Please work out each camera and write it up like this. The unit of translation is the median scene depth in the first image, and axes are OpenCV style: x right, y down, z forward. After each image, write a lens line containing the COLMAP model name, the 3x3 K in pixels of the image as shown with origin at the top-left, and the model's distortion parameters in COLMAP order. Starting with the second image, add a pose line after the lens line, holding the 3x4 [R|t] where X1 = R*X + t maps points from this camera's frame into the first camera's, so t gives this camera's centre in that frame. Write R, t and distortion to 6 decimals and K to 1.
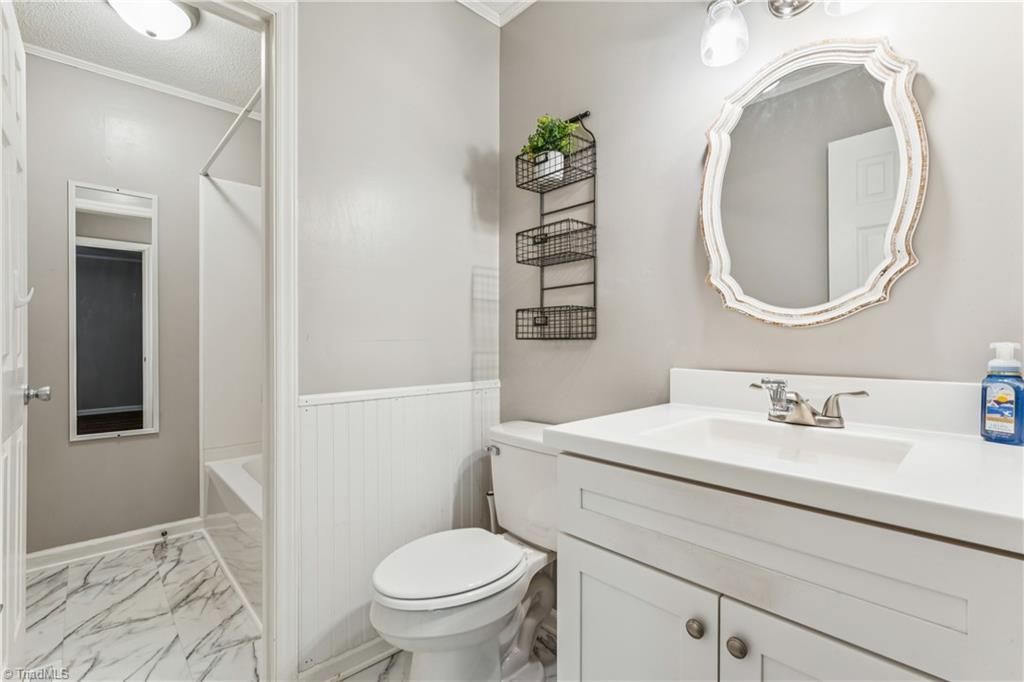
lens RADIAL K [[466.3, 0, 514.9], [0, 466.3, 343.5], [0, 0, 1]] dist [-0.005053, 0.000986]
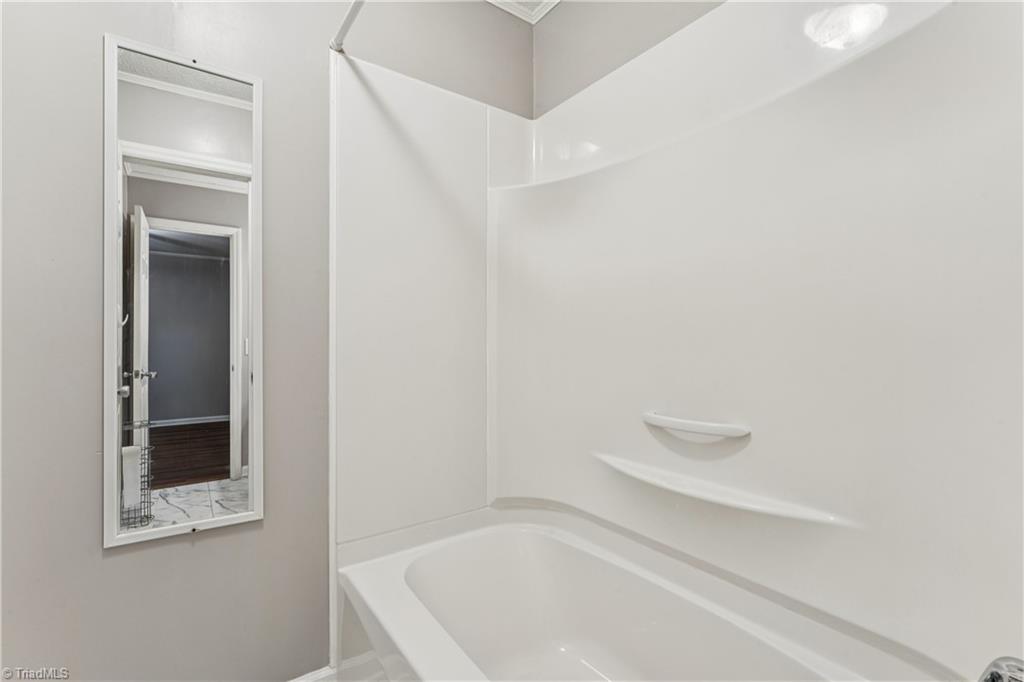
lens RADIAL K [[466.3, 0, 509.4], [0, 466.3, 339.6], [0, 0, 1]] dist [-0.005053, 0.000986]
pose [[0.991195, -0.009508, -0.132071, -0.389858], [0.007265, 0.999821, -0.017458, -0.002727], [0.132214, 0.016345, 0.991086, 0.476200]]
